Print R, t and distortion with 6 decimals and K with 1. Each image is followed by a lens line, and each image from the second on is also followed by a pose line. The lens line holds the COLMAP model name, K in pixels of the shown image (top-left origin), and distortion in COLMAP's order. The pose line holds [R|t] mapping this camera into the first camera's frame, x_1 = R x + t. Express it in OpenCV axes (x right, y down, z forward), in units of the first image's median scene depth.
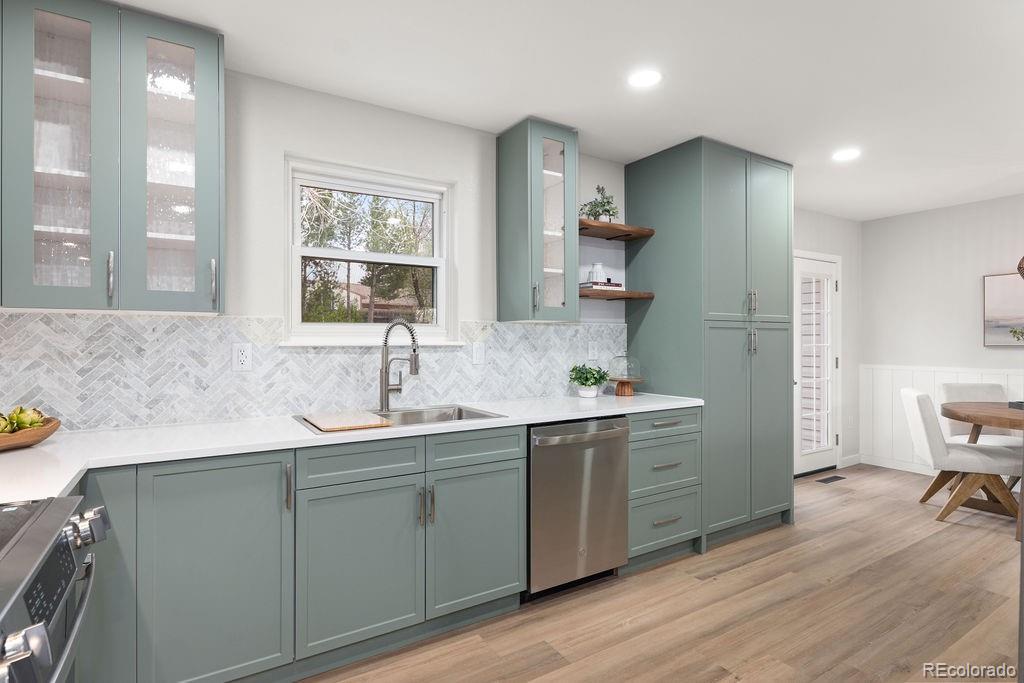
lens RADIAL K [[522.3, 0, 506.8], [0, 522.3, 339.3], [0, 0, 1]] dist [-0.000969, -0.000338]
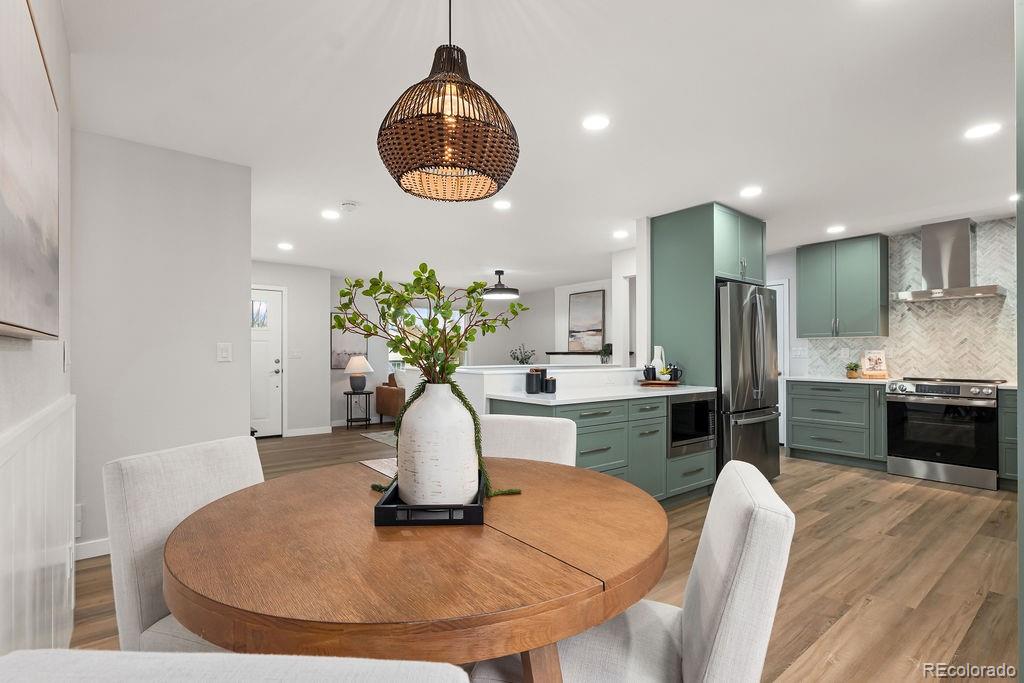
lens RADIAL K [[473.1, 0, 509.6], [0, 473.1, 352.8], [0, 0, 1]] dist [0.005963, -0.004055]
pose [[-0.993868, -0.000250, -0.110577, 1.436988], [-0.000068, 0.999999, -0.001656, 0.033819], [0.110577, -0.001638, -0.993866, 1.894910]]
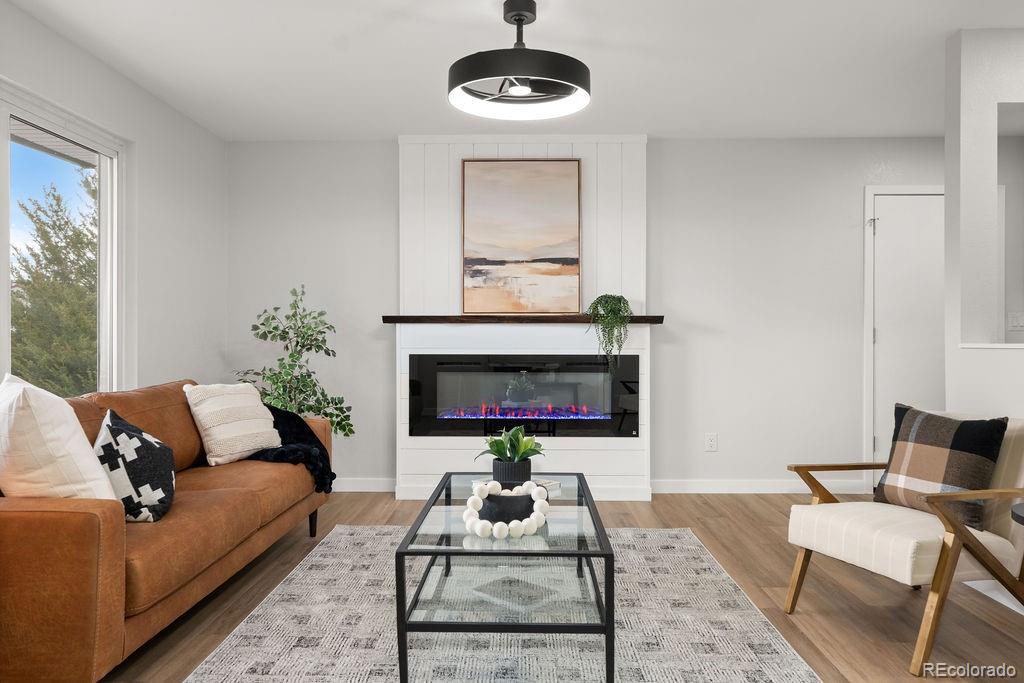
lens RADIAL K [[721.8, 0, 513.1], [0, 721.8, 334.8], [0, 0, 1]] dist [0.005181, 0.001284]
pose [[-0.547315, 0.000761, -0.836926, 2.182572], [-0.001682, 0.999997, 0.002009, 0.068498], [0.836925, 0.002507, -0.547312, -0.351083]]
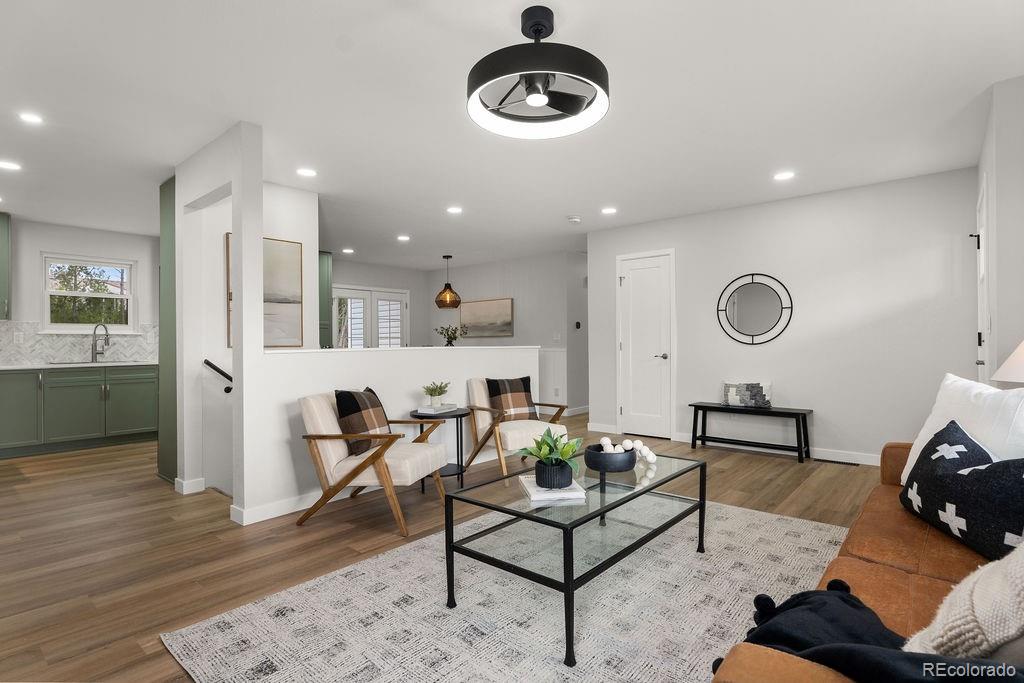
lens RADIAL K [[522.3, 0, 516.7], [0, 522.3, 344.3], [0, 0, 1]] dist [-0.000969, -0.000338]
pose [[0.952999, -0.007029, 0.302893, 0.871864], [0.006670, 0.999975, 0.002220, 0.067114], [-0.302901, -0.000096, 0.953022, -1.818273]]
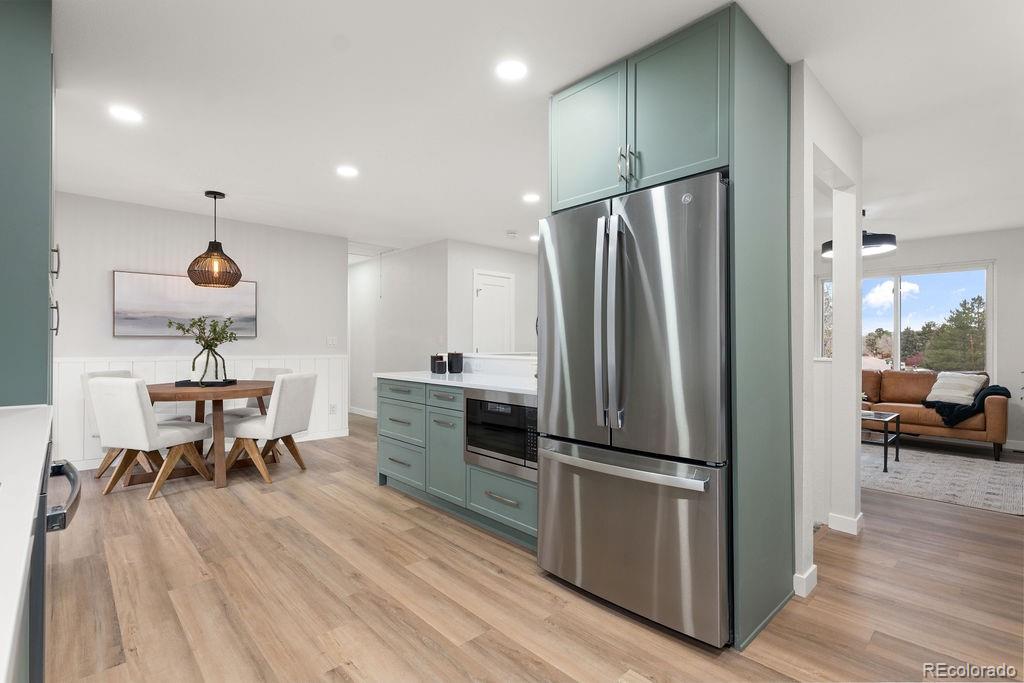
lens RADIAL K [[473.1, 0, 518.7], [0, 473.1, 344.0], [0, 0, 1]] dist [0.005963, -0.004055]
pose [[-0.210073, 0.001486, 0.977684, -0.365790], [-0.003626, 0.999991, -0.002299, 0.049981], [-0.977679, -0.004028, -0.210066, 0.679463]]
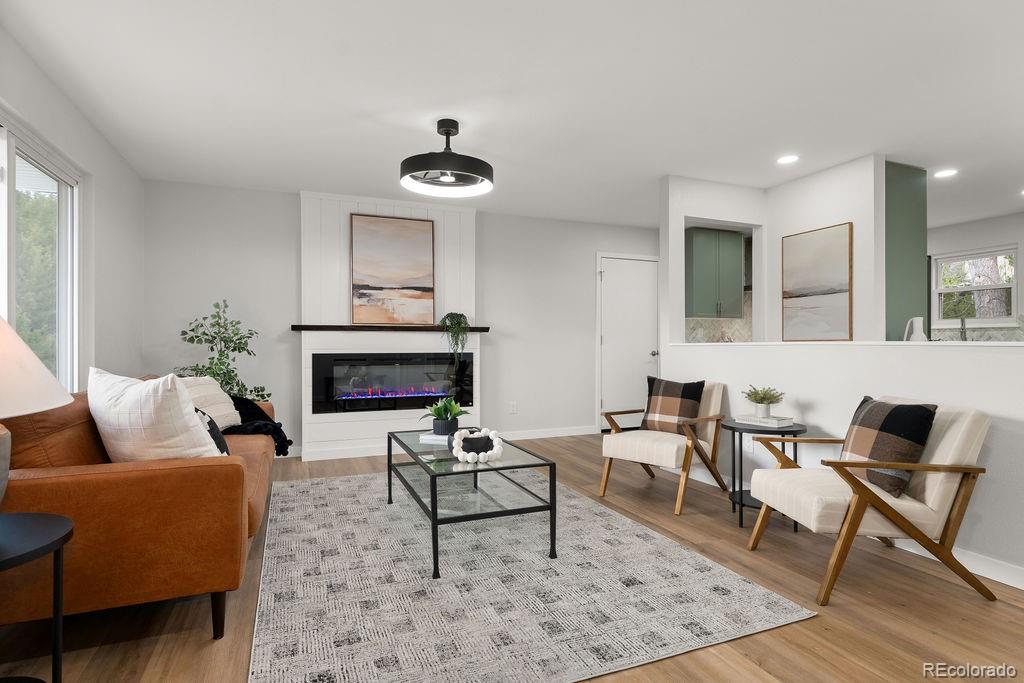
lens RADIAL K [[522.3, 0, 509.0], [0, 522.3, 340.4], [0, 0, 1]] dist [-0.000969, -0.000338]
pose [[-0.170342, -0.002100, -0.985383, 2.460120], [-0.002367, 0.999996, -0.001722, 0.079355], [0.985382, 0.002039, -0.170346, -0.617859]]
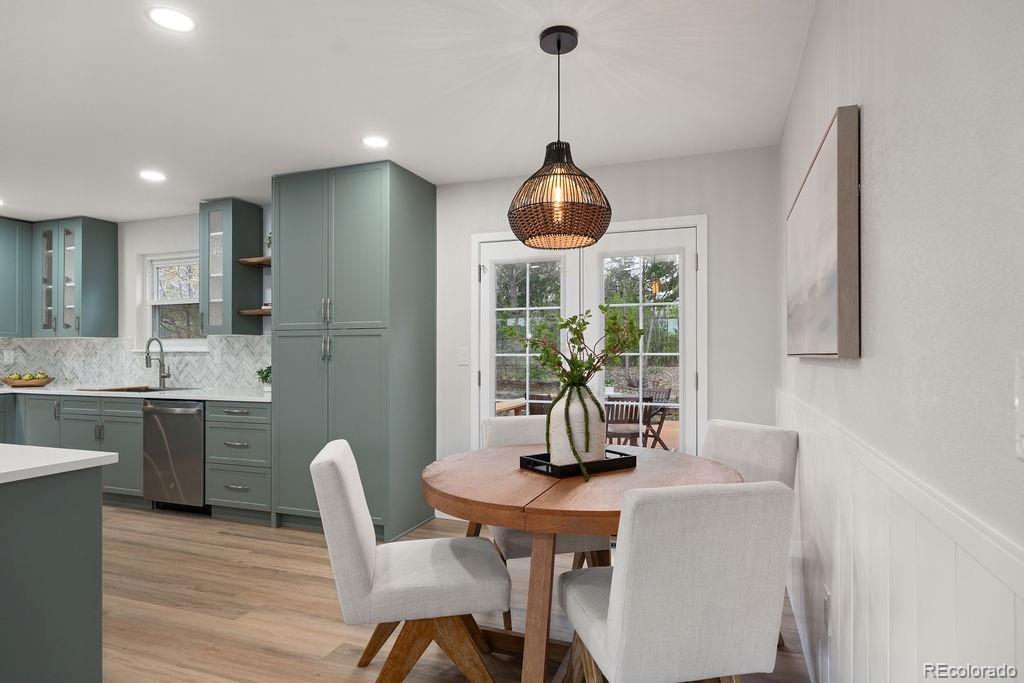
lens RADIAL K [[565.3, 0, 506.4], [0, 565.3, 348.1], [0, 0, 1]] dist [0.004002, -0.002690]
pose [[0.610183, -0.007595, -0.792224, 2.073939], [0.000761, 0.999959, -0.009001, 0.019324], [0.792260, 0.004889, 0.610164, 0.768322]]
